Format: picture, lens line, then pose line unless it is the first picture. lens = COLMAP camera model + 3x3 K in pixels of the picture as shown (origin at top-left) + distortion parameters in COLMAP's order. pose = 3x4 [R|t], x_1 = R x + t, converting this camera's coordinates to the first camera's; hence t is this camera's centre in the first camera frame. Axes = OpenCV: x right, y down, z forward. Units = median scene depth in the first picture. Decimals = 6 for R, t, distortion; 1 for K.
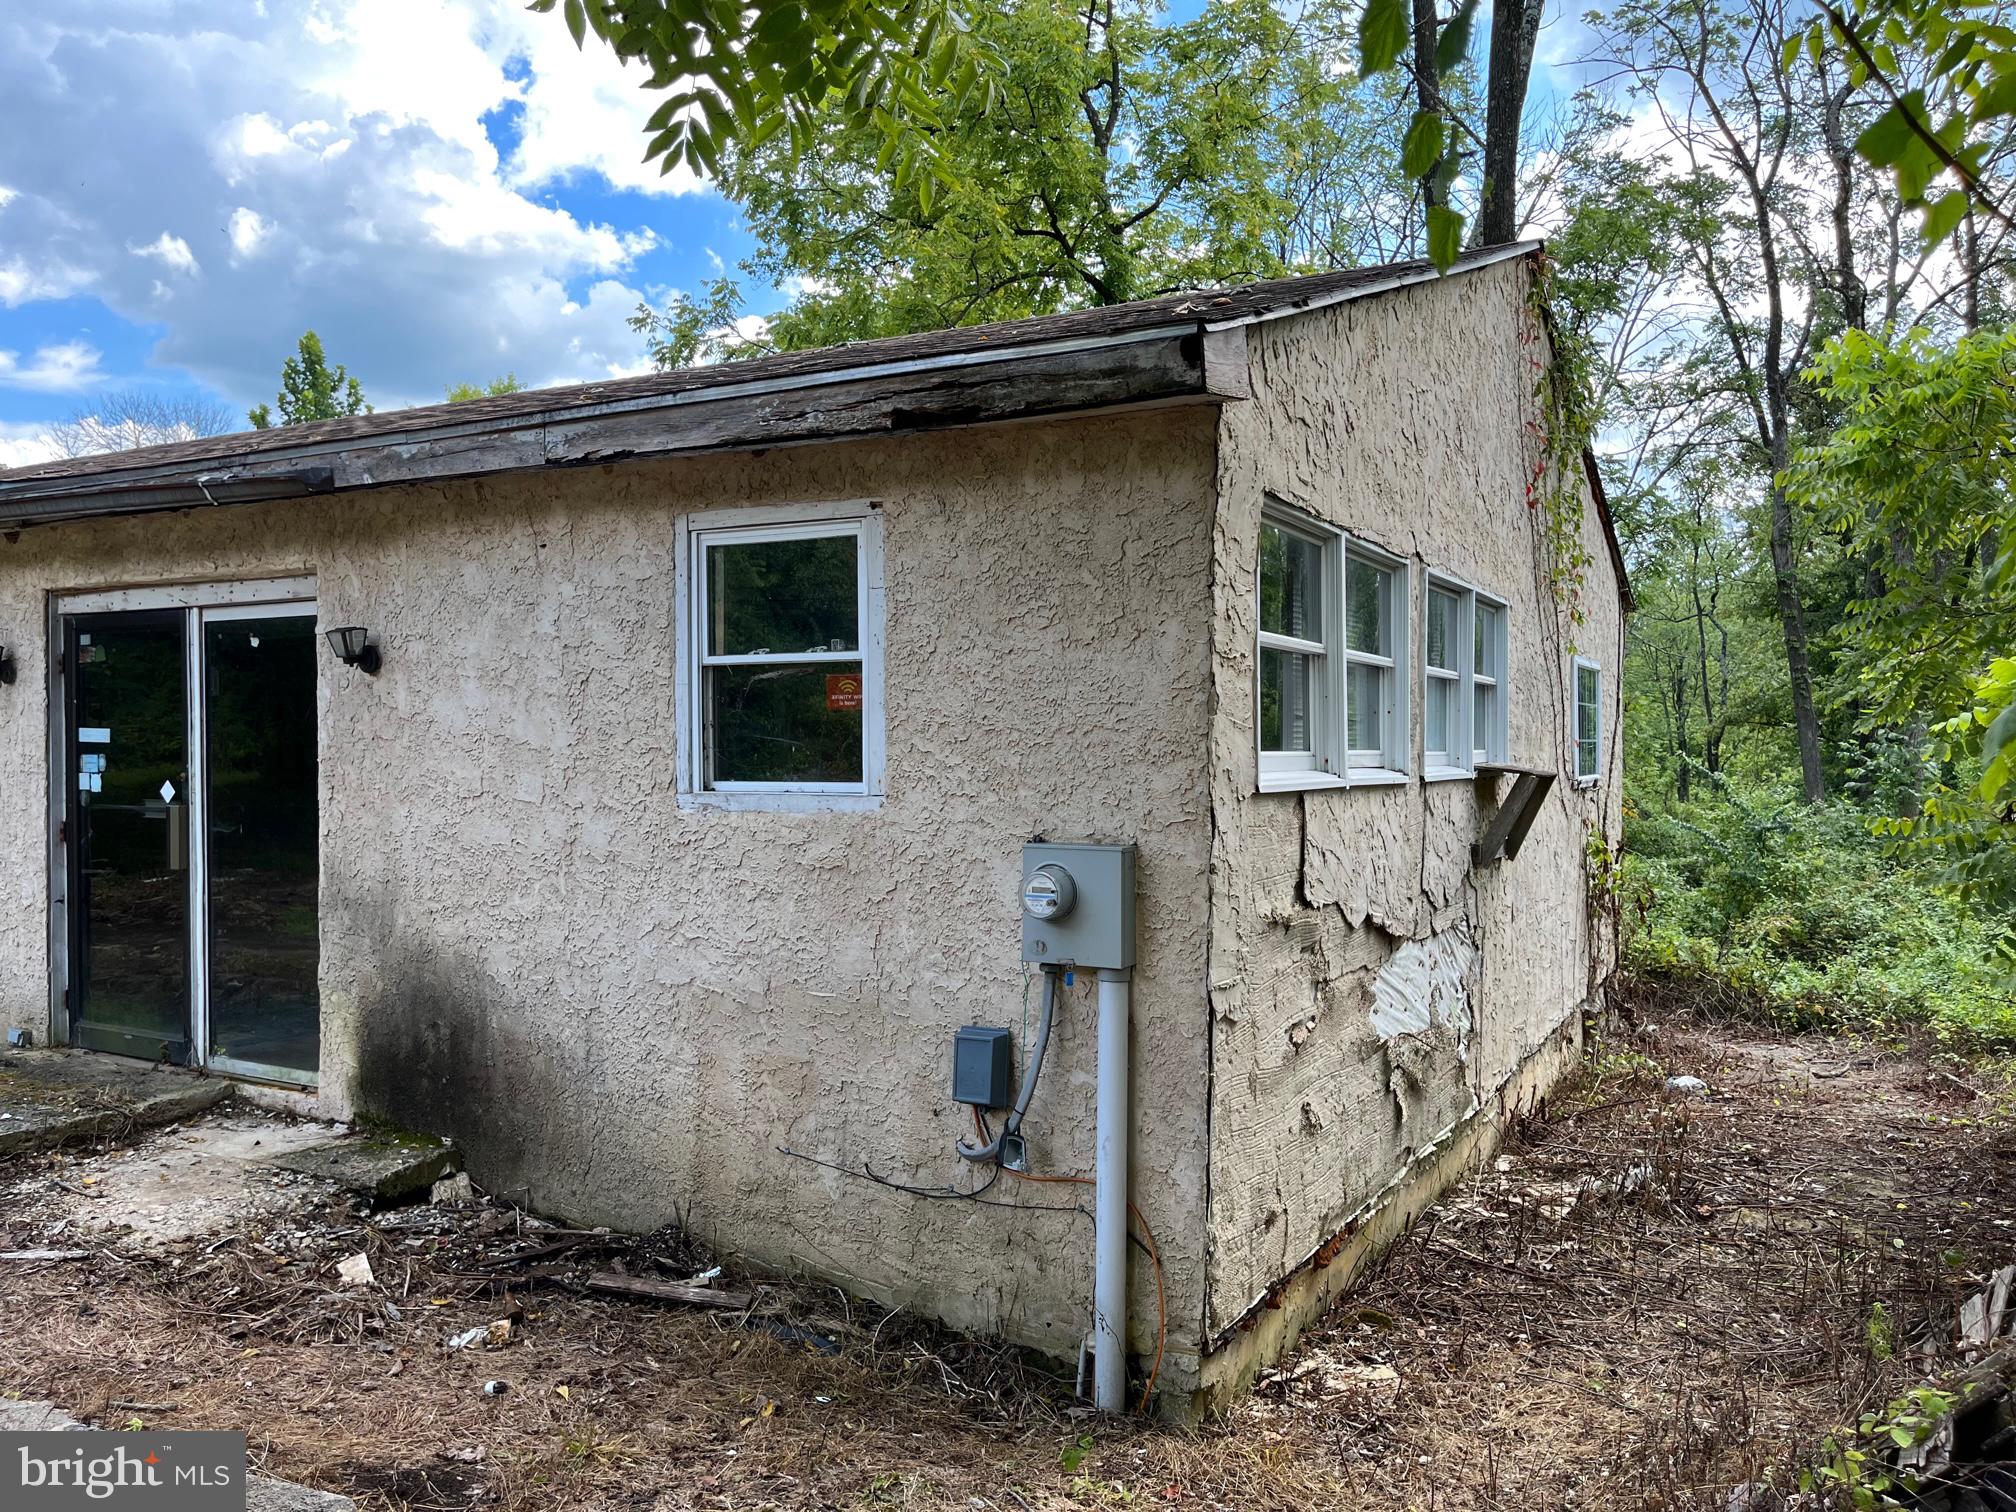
lens RADIAL K [[1513.8, 0, 1108.5], [0, 1513.8, 753.6], [0, 0, 1]] dist [0.003613, 0.000548]
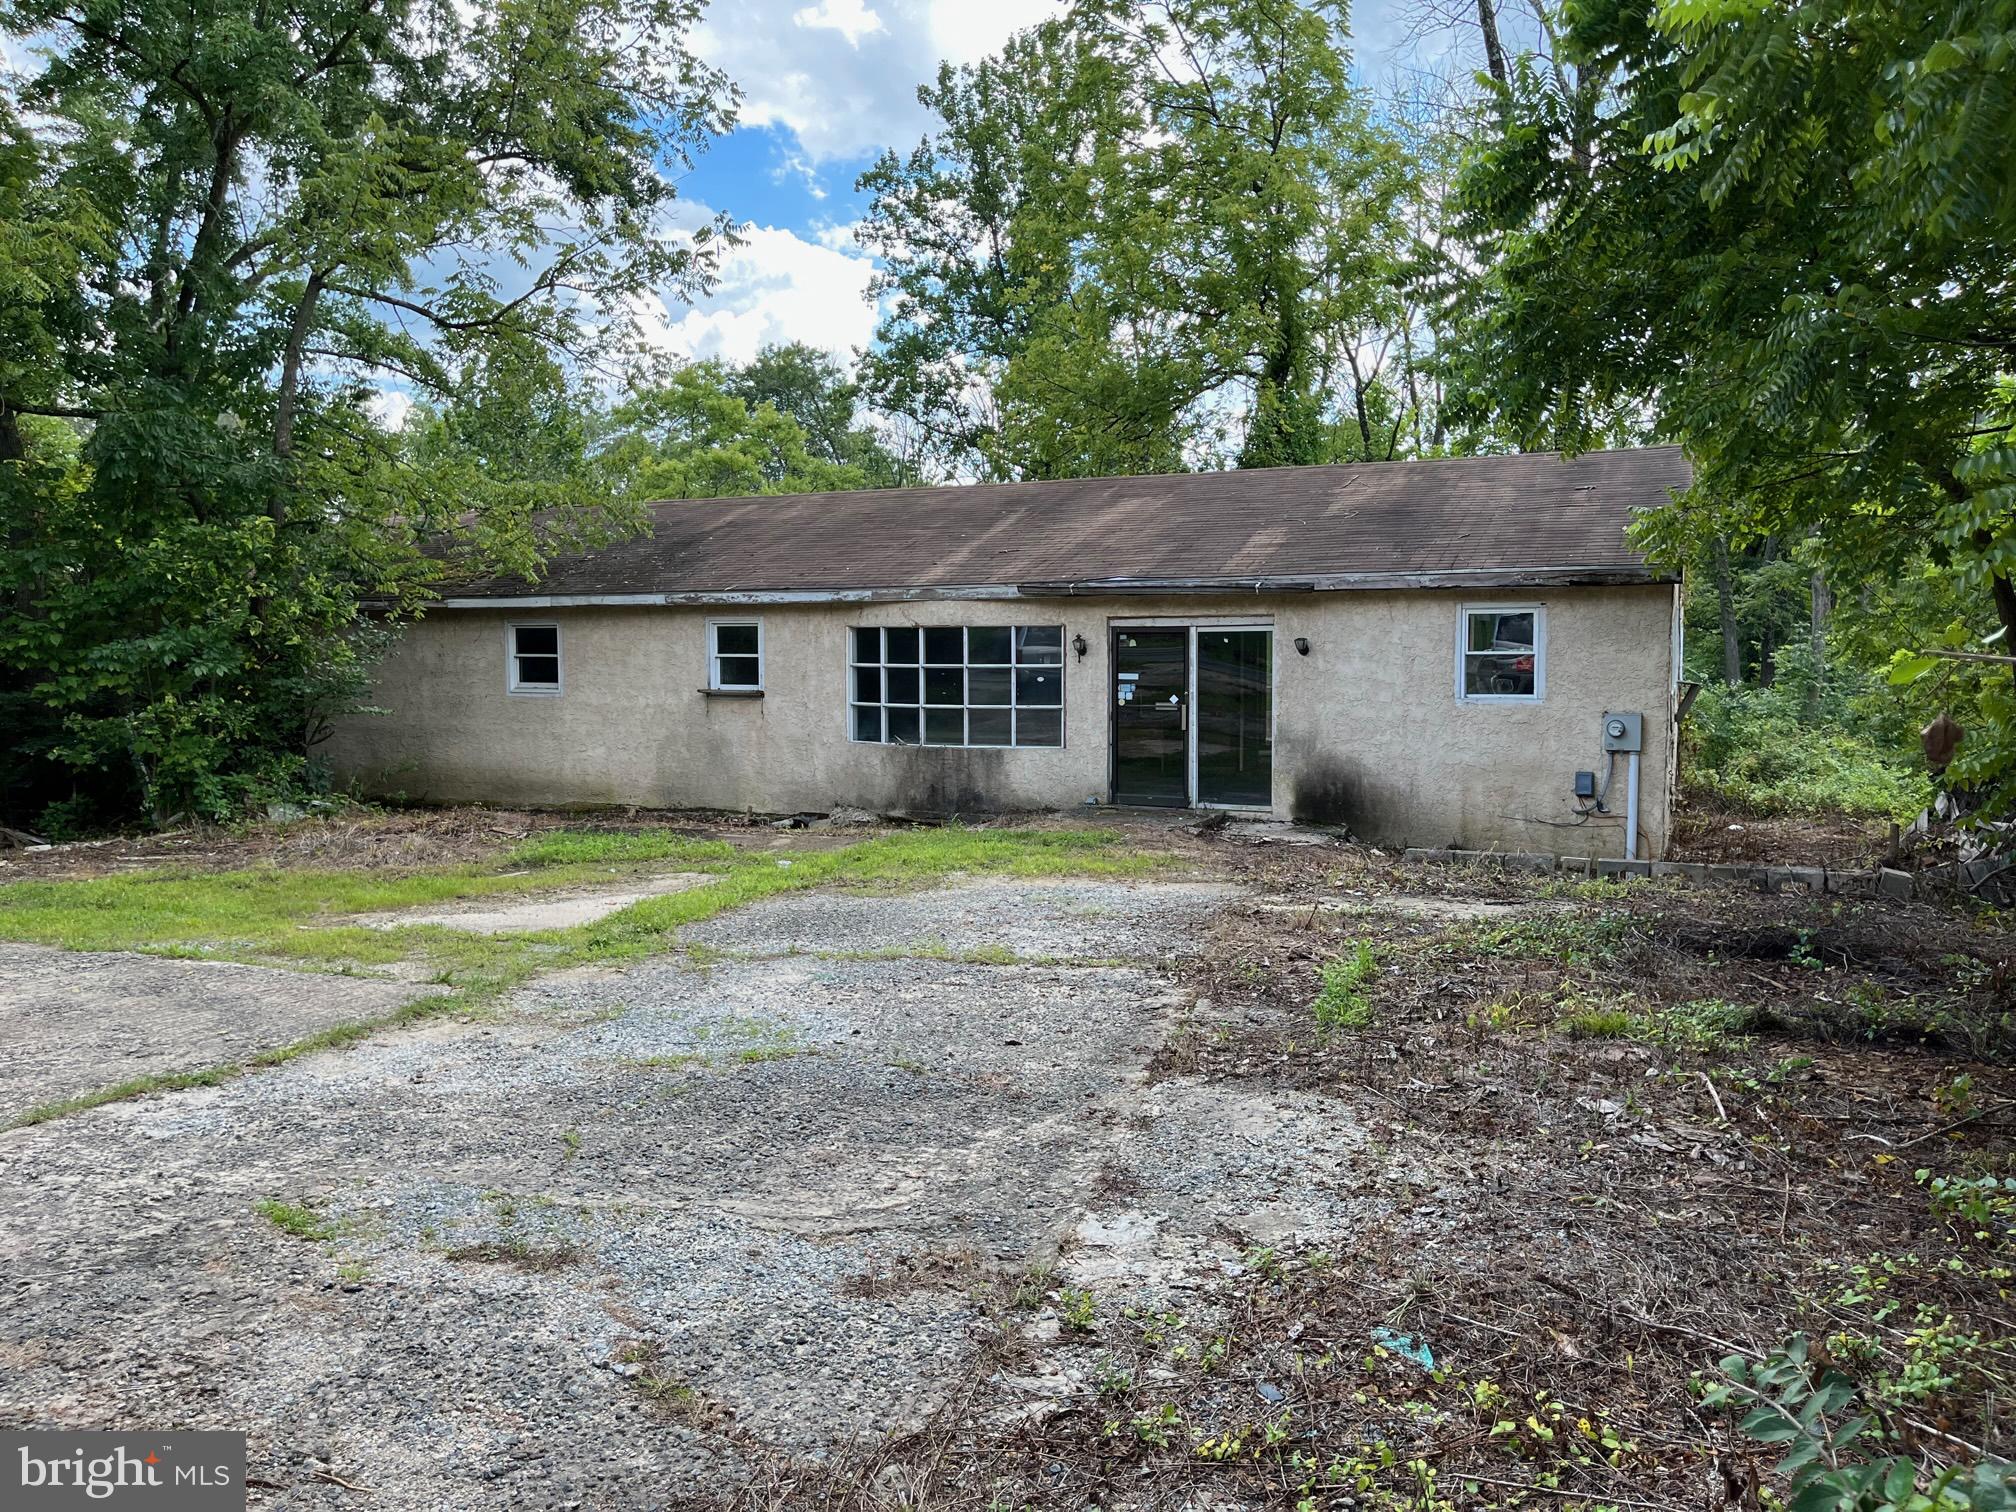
lens RADIAL K [[1519.5, 0, 1008.0], [0, 1519.5, 756.0], [0, 0, 1]] dist [0.001188, -0.000952]
pose [[0.999364, -0.012461, 0.033426, -1.118065], [0.009926, 0.997137, 0.074960, -0.082531], [-0.034264, -0.074581, 0.996626, -1.709244]]
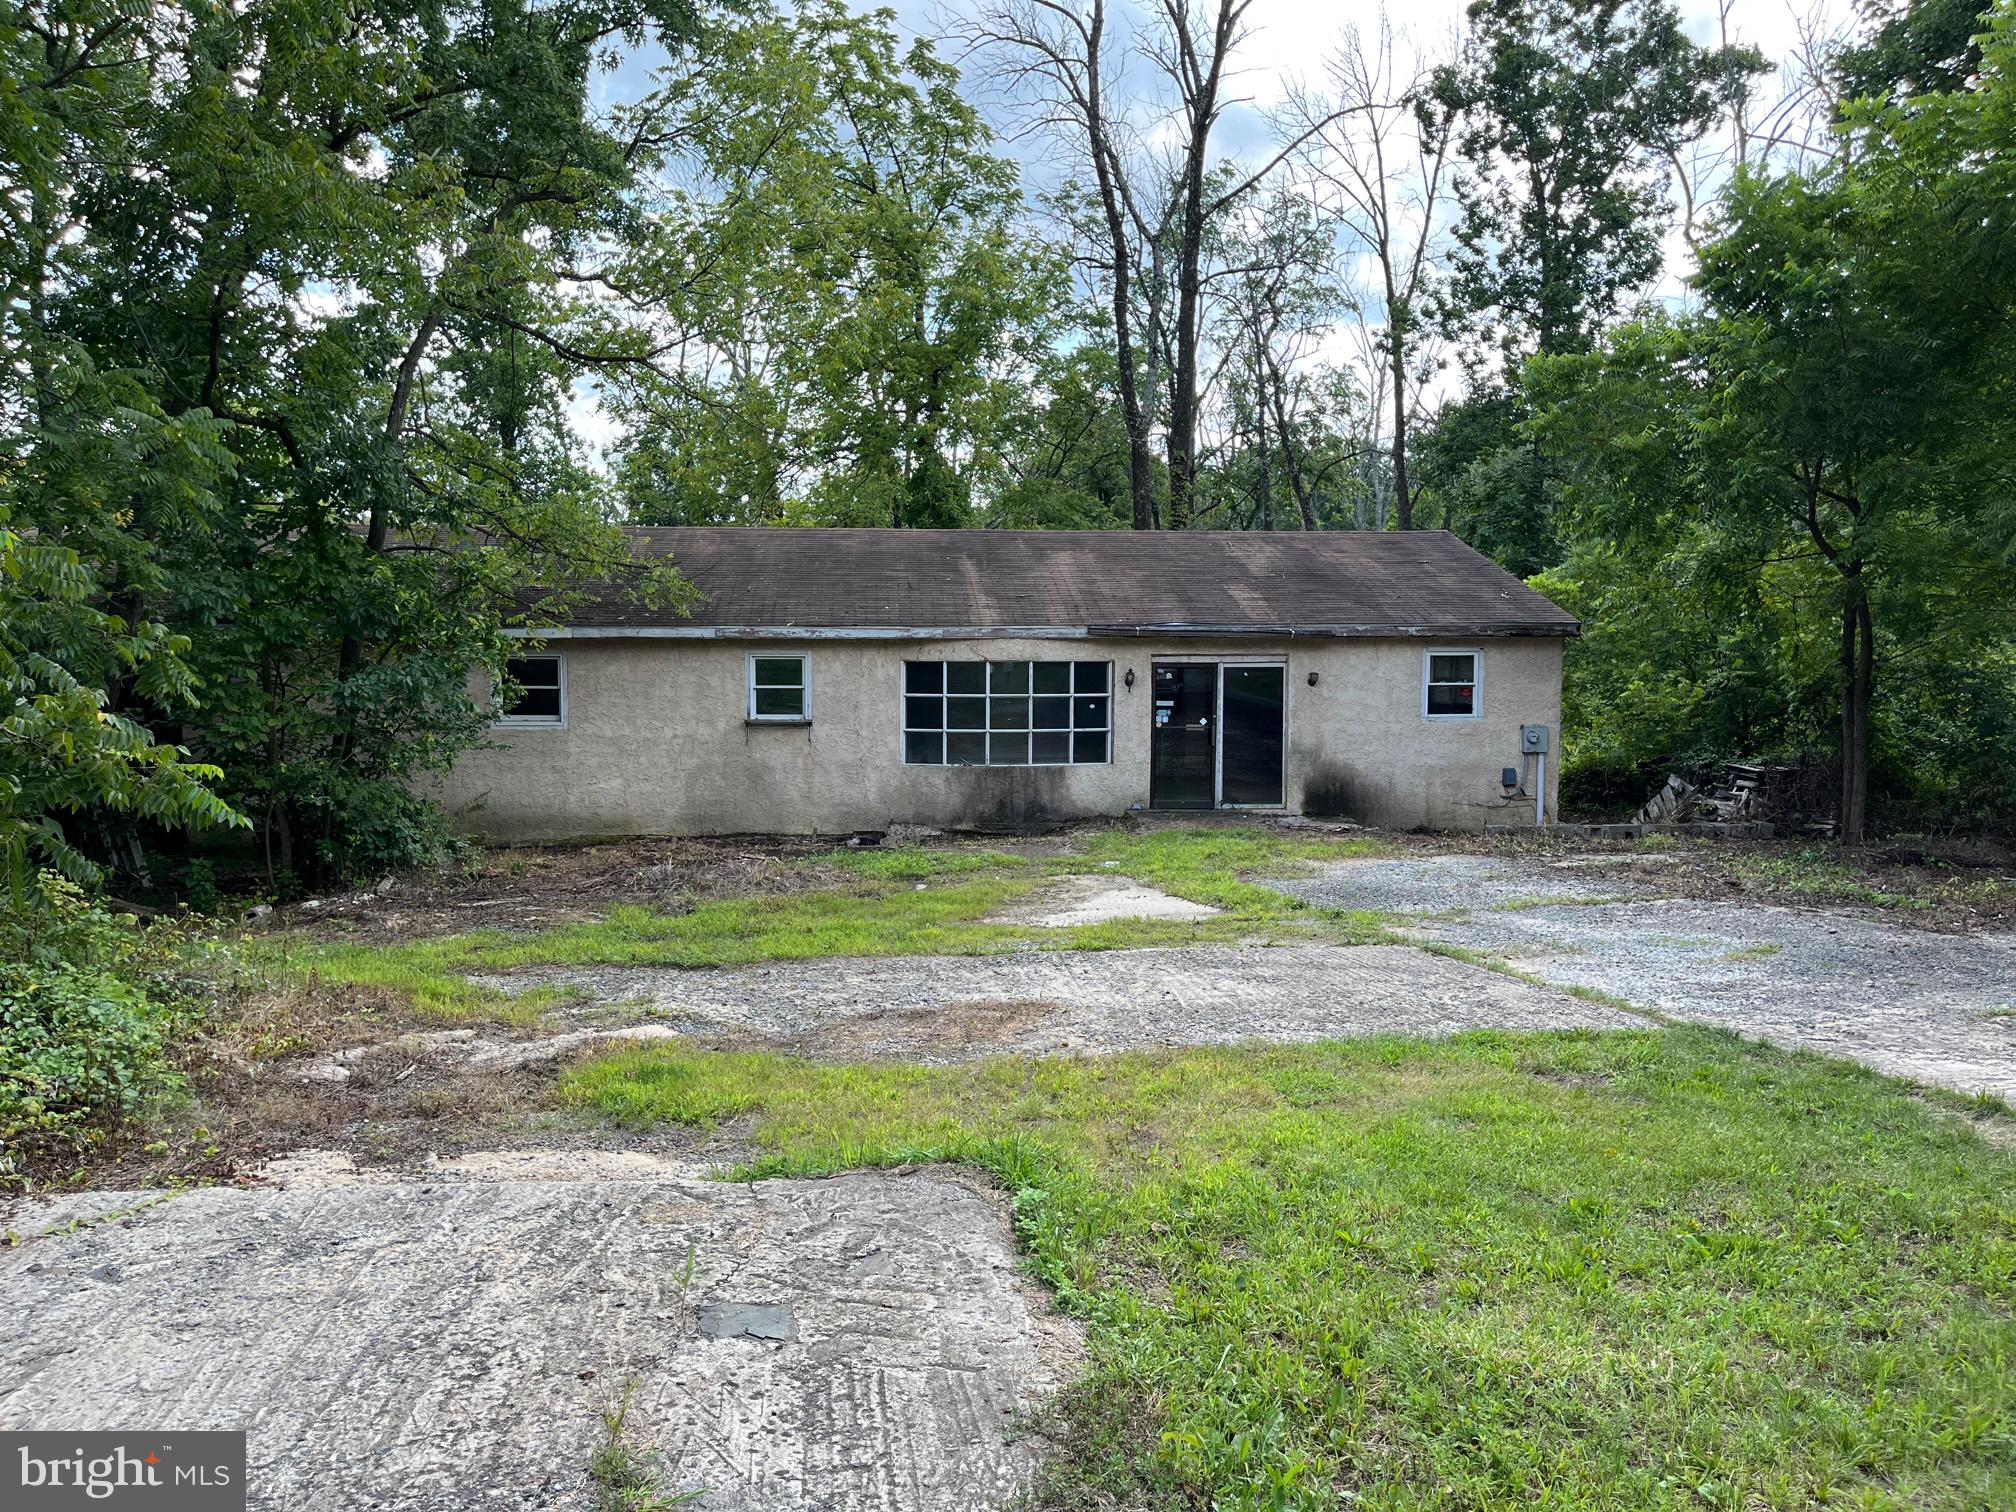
lens RADIAL K [[1519.5, 0, 1008.0], [0, 1519.5, 756.0], [0, 0, 1]] dist [0.001188, -0.000952]
pose [[0.851640, -0.037134, 0.522810, -2.950432], [0.005820, 0.998096, 0.061411, -0.111279], [-0.524095, -0.049257, 0.850234, -1.634637]]
